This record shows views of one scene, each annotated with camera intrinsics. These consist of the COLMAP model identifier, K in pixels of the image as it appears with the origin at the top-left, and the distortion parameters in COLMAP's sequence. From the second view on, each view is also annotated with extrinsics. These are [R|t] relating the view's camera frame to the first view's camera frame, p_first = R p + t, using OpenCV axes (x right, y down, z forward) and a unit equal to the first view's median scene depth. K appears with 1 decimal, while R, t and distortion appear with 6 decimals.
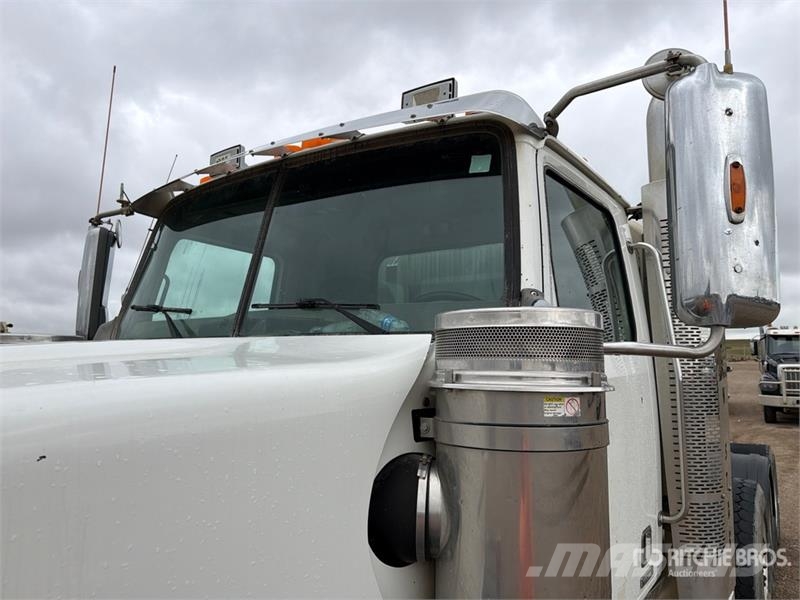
lens RADIAL K [[556.0, 0, 399.7], [0, 556.0, 305.1], [0, 0, 1]] dist [0.133148, -0.206237]
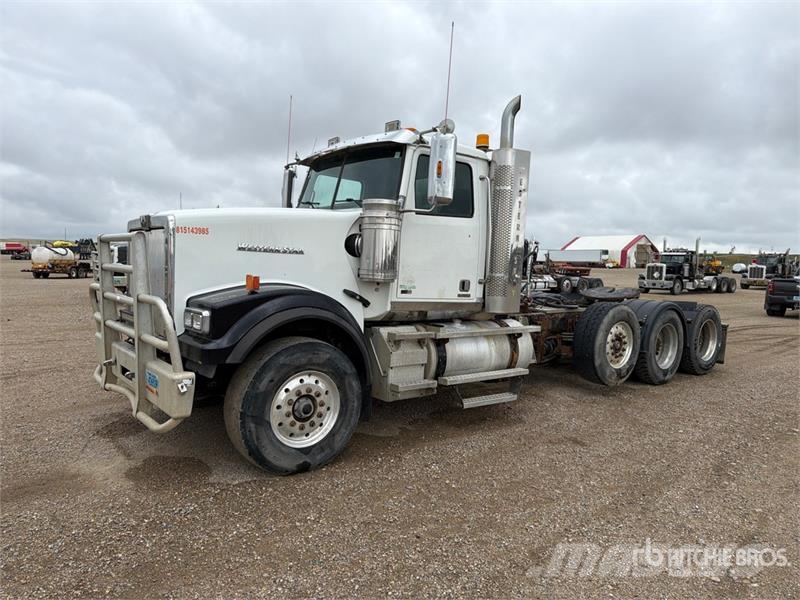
lens RADIAL K [[556.0, 0, 399.7], [0, 556.0, 305.1], [0, 0, 1]] dist [0.133148, -0.206237]
pose [[0.959183, 0.052544, -0.277863, 1.052106], [-0.007748, 0.987100, 0.159915, 0.077970], [0.282681, -0.151235, 0.947217, -2.069271]]
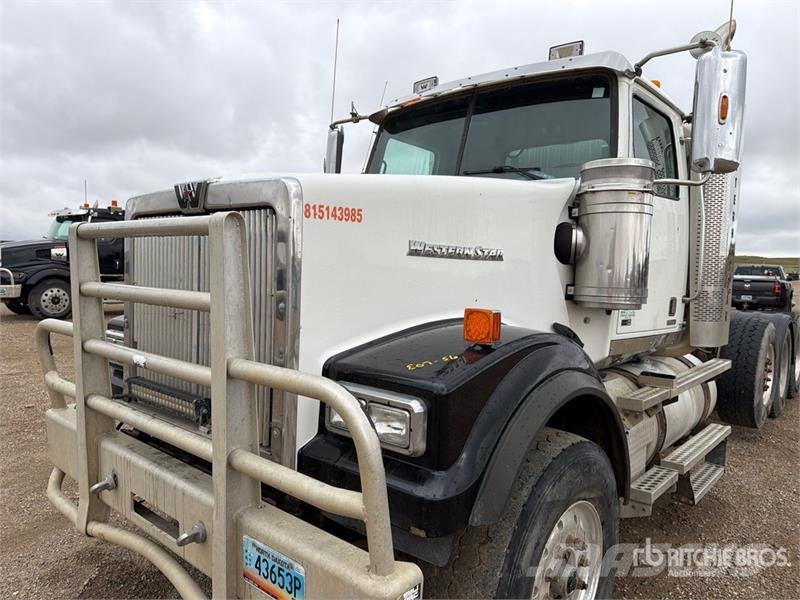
lens RADIAL K [[557.7, 0, 394.2], [0, 557.7, 299.8], [0, 0, 1]] dist [0.086180, -0.115343]
pose [[0.993978, 0.031912, -0.104831, -0.308923], [-0.016100, 0.988803, 0.148355, 0.163750], [0.108391, -0.145774, 0.983362, -1.026337]]
